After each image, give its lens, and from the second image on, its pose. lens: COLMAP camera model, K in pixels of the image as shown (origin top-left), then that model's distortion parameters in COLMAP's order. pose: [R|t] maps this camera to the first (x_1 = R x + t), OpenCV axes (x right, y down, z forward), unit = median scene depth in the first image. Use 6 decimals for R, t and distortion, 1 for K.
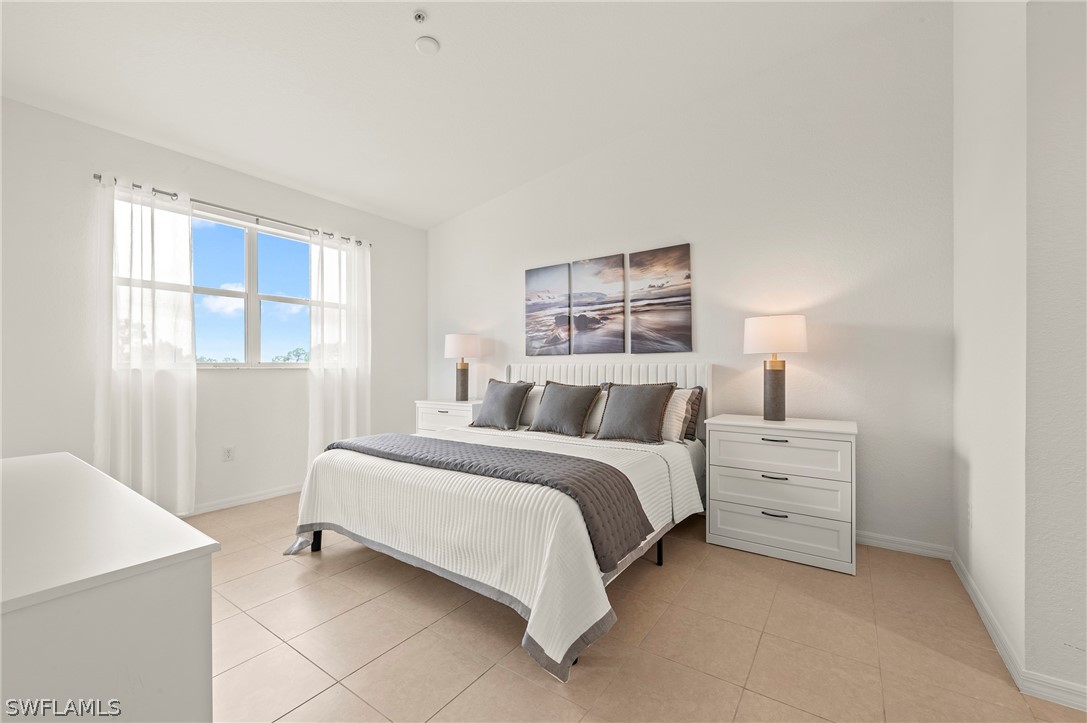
lens RADIAL K [[440.9, 0, 545.1], [0, 440.9, 368.2], [0, 0, 1]] dist [-0.021461, -0.000554]
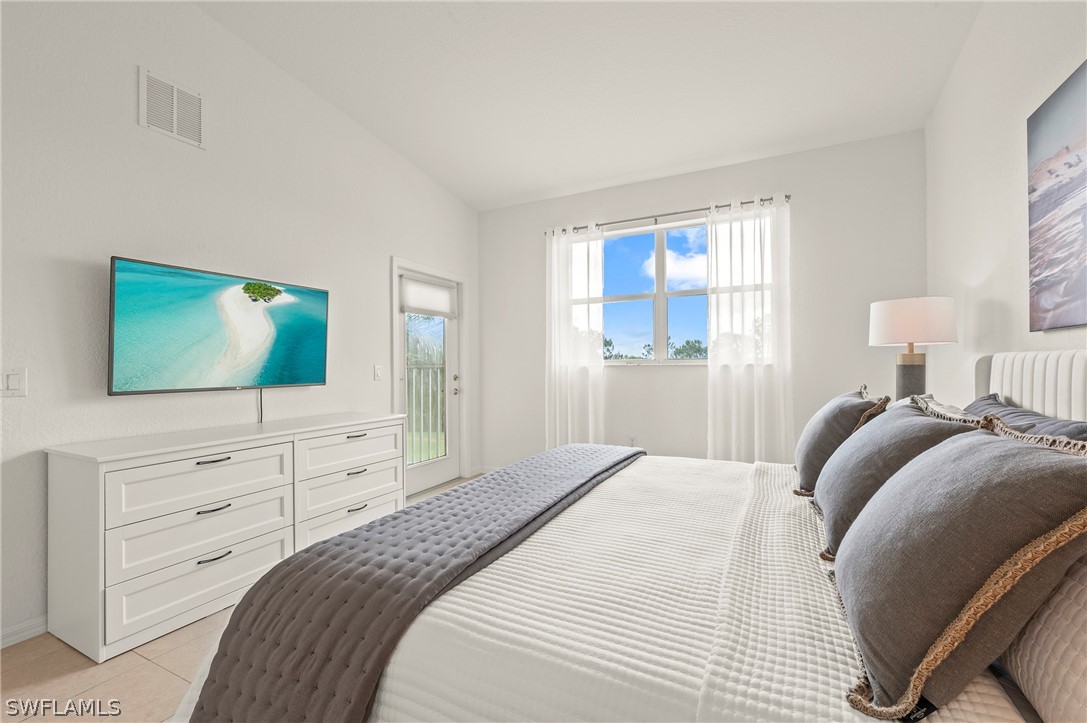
lens RADIAL K [[440.9, 0, 537.6], [0, 440.9, 362.8], [0, 0, 1]] dist [-0.021461, -0.000554]
pose [[0.130469, -0.006098, -0.991434, 0.286534], [0.005310, 0.999971, -0.005452, -0.000179], [0.991438, -0.004554, 0.130497, 0.513423]]
